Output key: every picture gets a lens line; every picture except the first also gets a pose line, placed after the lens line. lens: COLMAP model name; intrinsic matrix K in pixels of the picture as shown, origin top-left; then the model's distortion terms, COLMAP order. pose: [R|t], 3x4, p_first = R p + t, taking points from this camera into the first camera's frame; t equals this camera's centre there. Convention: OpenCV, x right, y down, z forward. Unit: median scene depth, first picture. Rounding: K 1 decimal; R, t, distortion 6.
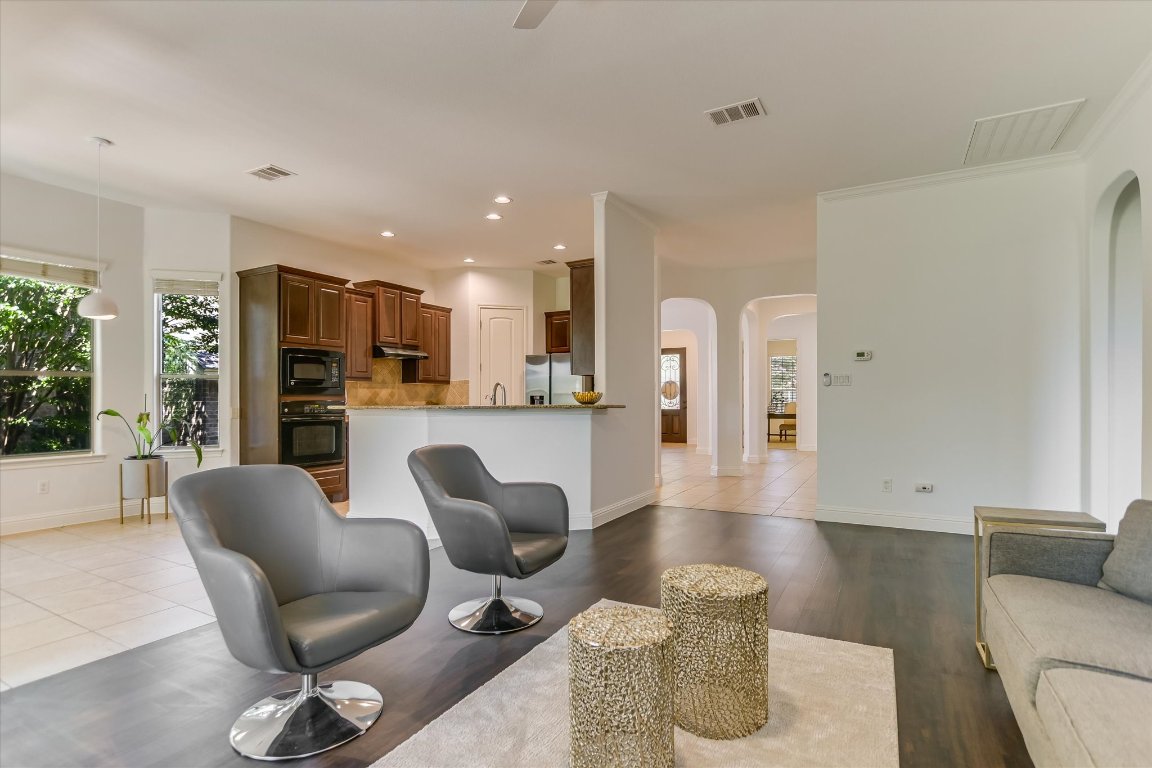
lens RADIAL K [[549.6, 0, 573.5], [0, 549.6, 394.8], [0, 0, 1]] dist [0.002390, 0.000486]
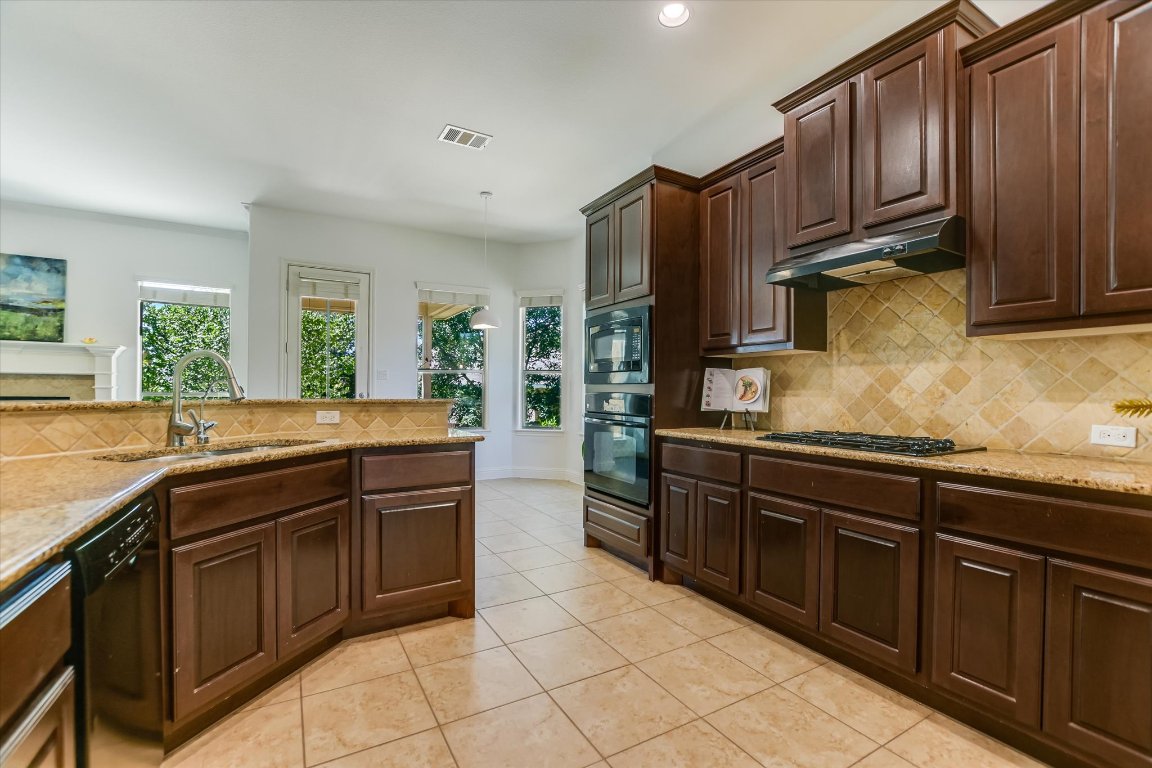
lens RADIAL K [[496.7, 0, 570.8], [0, 496.7, 391.2], [0, 0, 1]] dist [-0.018831, 0.001778]
pose [[-0.509638, 0.002660, -0.860385, 0.037662], [0.003272, 0.999994, 0.001154, 0.007341], [0.860383, -0.002227, -0.509643, 1.295266]]
